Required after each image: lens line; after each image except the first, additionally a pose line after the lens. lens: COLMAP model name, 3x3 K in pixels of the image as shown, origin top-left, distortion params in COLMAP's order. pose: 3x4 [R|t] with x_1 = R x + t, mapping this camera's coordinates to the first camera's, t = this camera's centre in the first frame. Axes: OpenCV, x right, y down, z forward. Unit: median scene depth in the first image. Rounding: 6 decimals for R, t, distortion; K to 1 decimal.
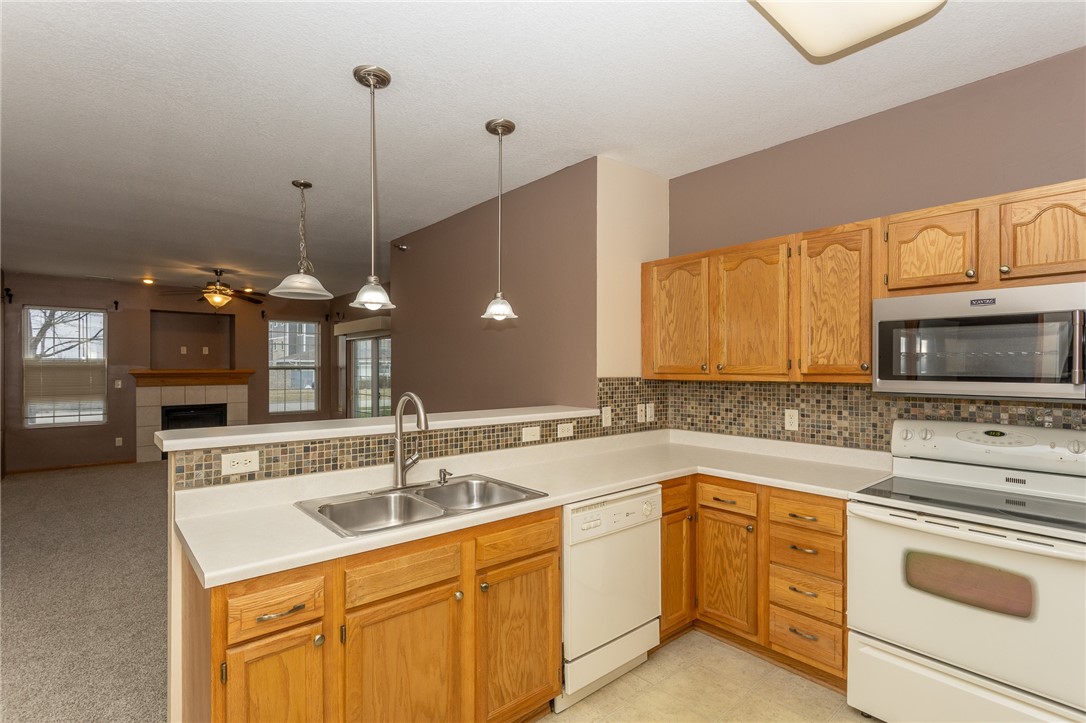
lens RADIAL K [[523.4, 0, 548.0], [0, 523.4, 366.2], [0, 0, 1]] dist [0.002185, 0.002334]
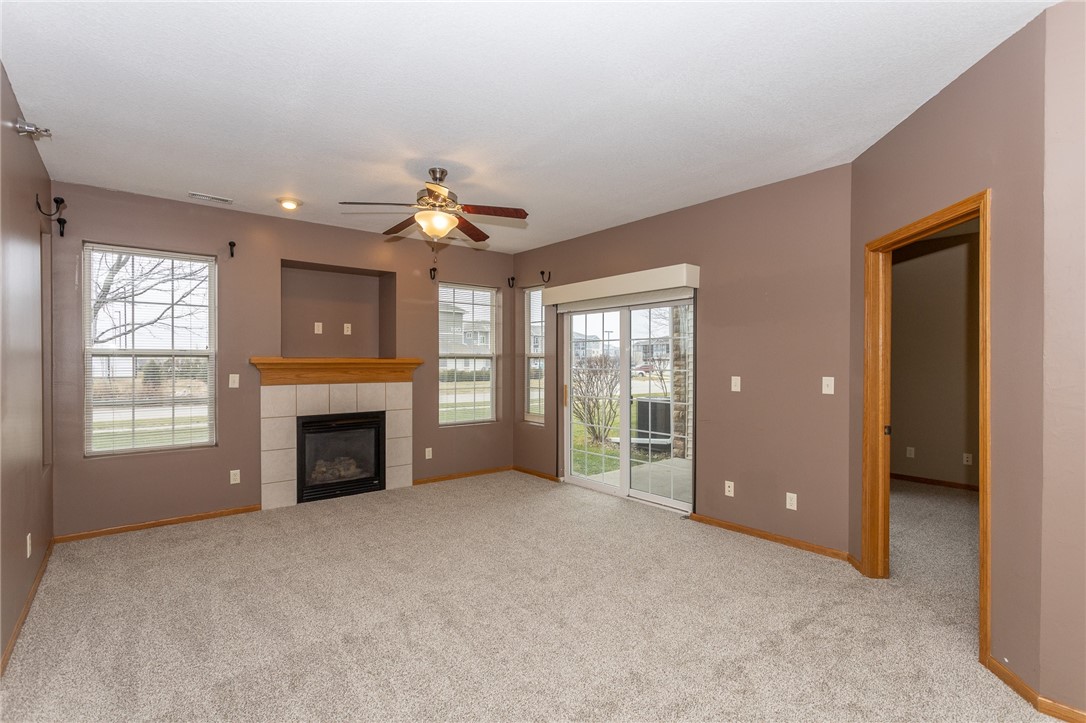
lens RADIAL K [[523.4, 0, 545.7], [0, 523.4, 361.4], [0, 0, 1]] dist [0.002185, 0.002334]
pose [[0.999519, 0.001318, -0.030976, -1.183642], [-0.001246, 0.999996, 0.002337, 0.026048], [0.030979, -0.002297, 0.999517, 1.100489]]
